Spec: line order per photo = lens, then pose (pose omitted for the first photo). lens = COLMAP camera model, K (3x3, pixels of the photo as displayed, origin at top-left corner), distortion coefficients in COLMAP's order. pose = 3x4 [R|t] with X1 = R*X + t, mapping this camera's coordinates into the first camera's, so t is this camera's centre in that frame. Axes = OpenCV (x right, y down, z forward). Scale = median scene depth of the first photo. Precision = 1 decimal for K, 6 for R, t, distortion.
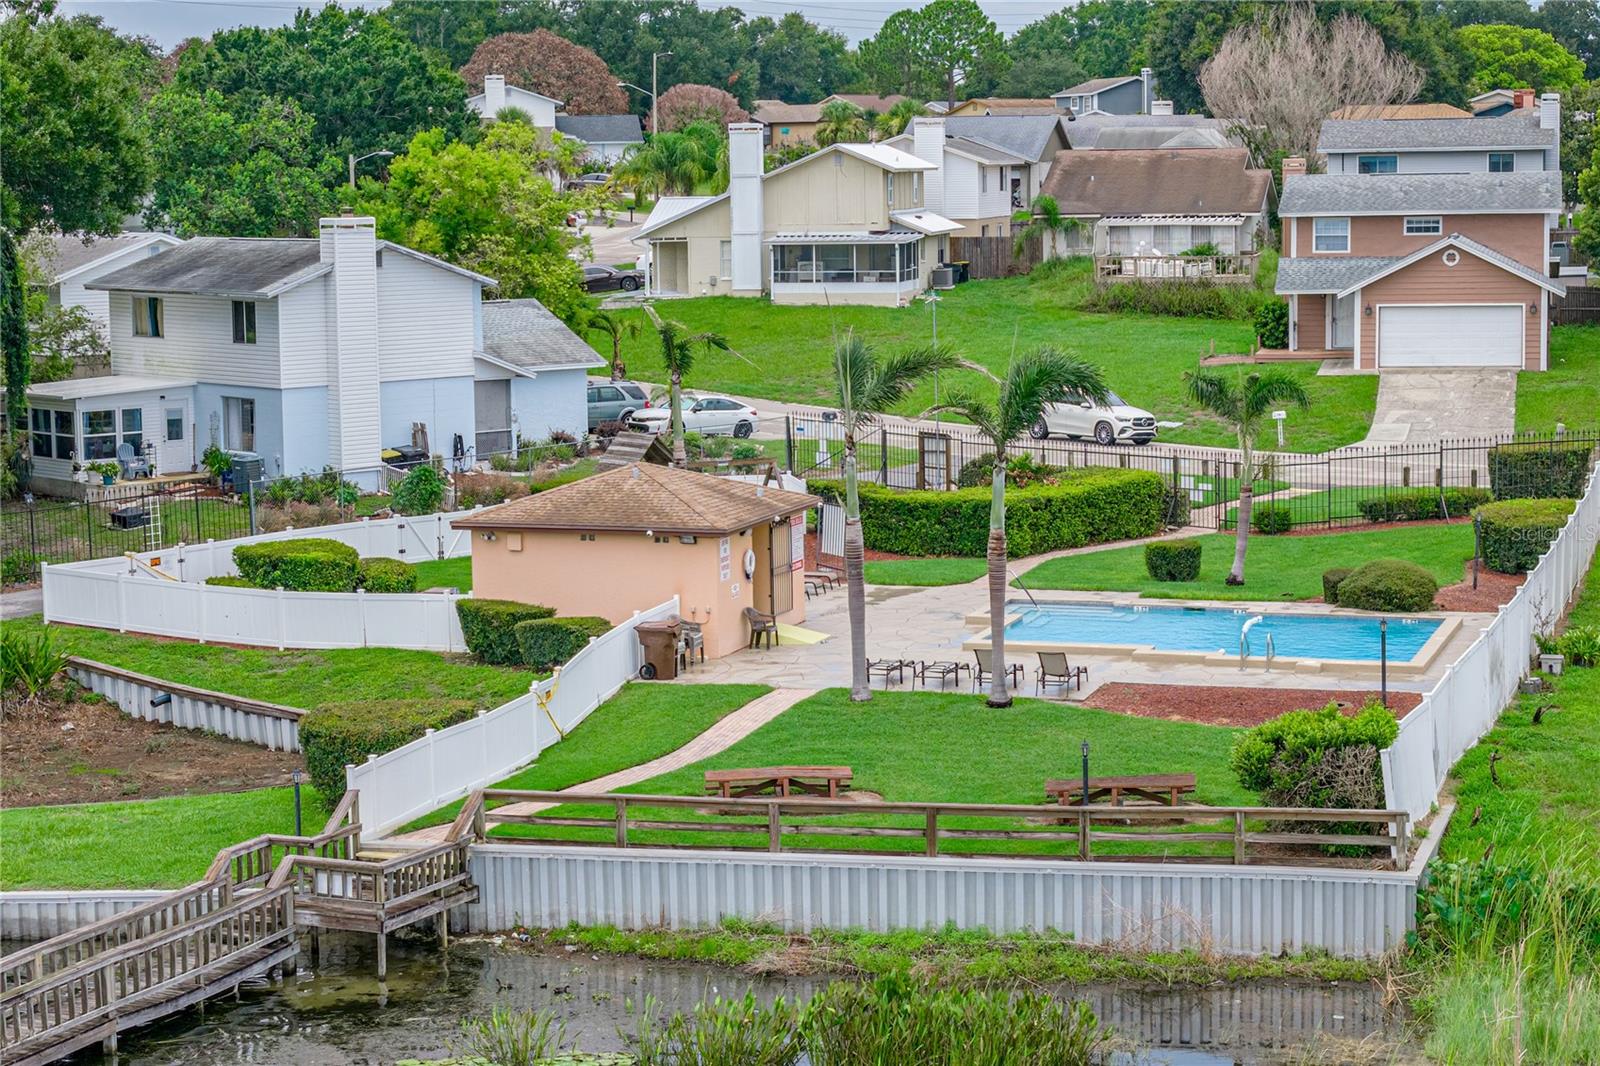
lens RADIAL K [[3183.2, 0, 800.0], [0, 3183.2, 533.0], [0, 0, 1]] dist [-0.191036, 2.155052]
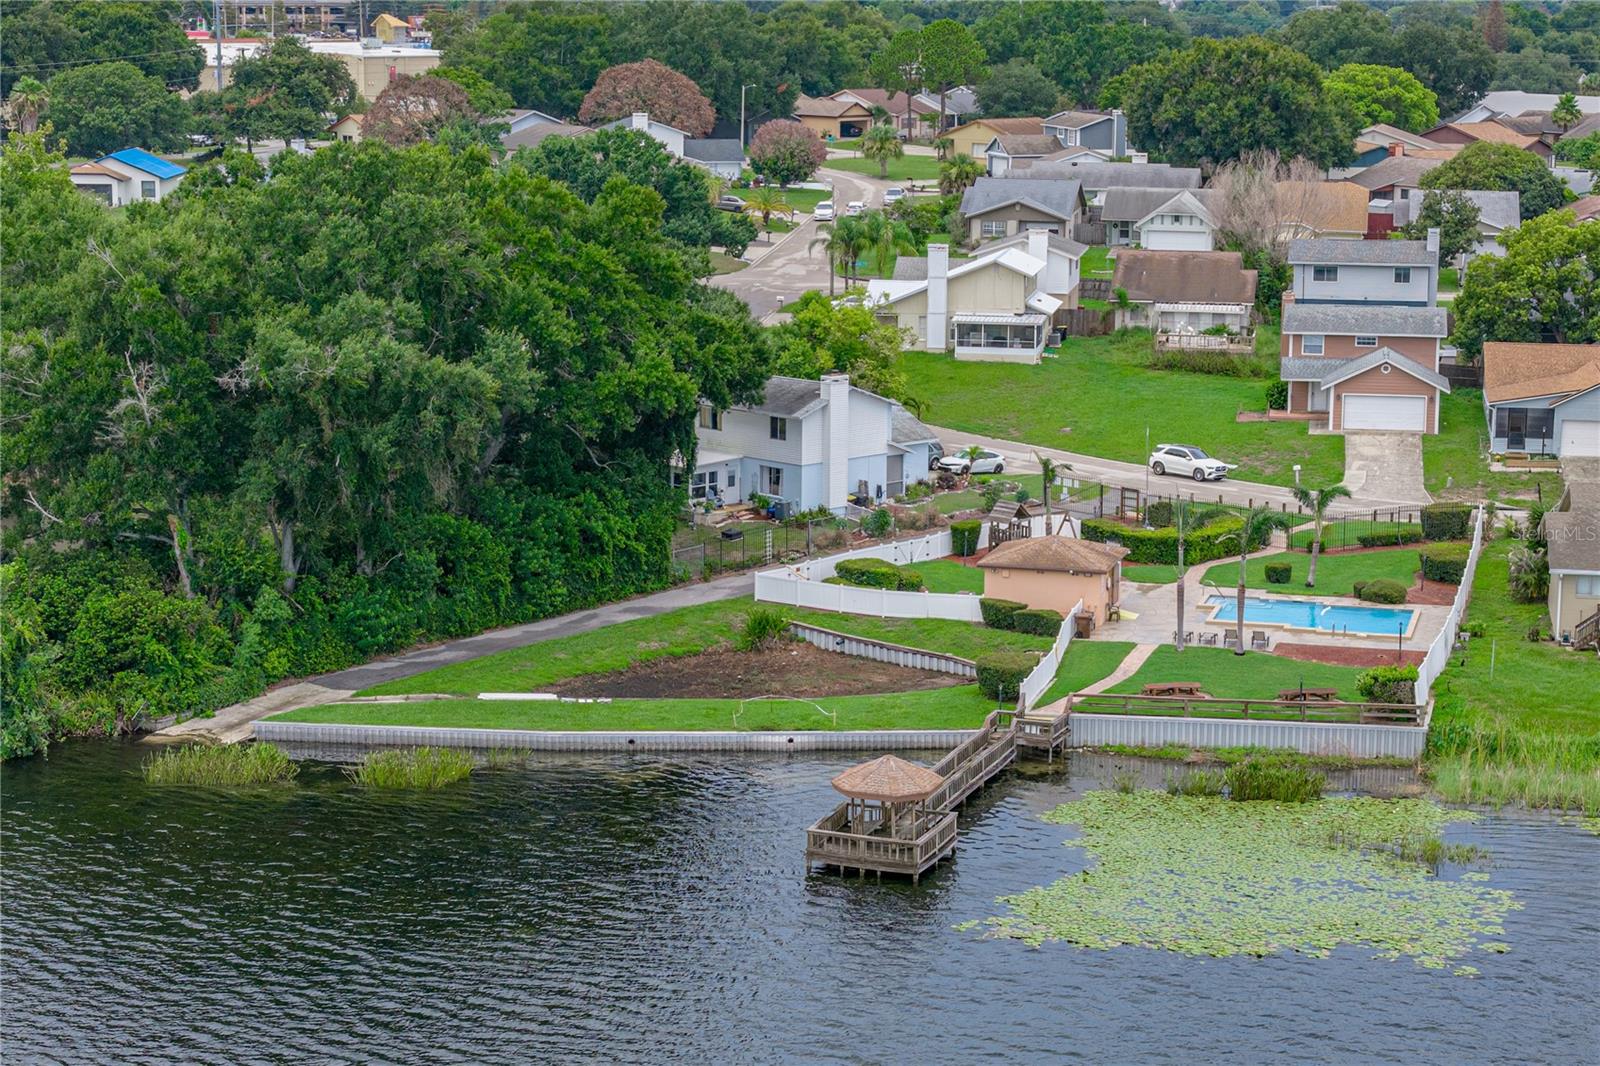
lens RADIAL K [[3183.2, 0, 800.0], [0, 3183.2, 533.0], [0, 0, 1]] dist [-0.191036, 2.155052]
pose [[0.998126, 0.011039, 0.060195, -0.299833], [-0.014446, 0.998300, 0.056463, -0.121513], [-0.059470, -0.057227, 0.996588, -0.988186]]
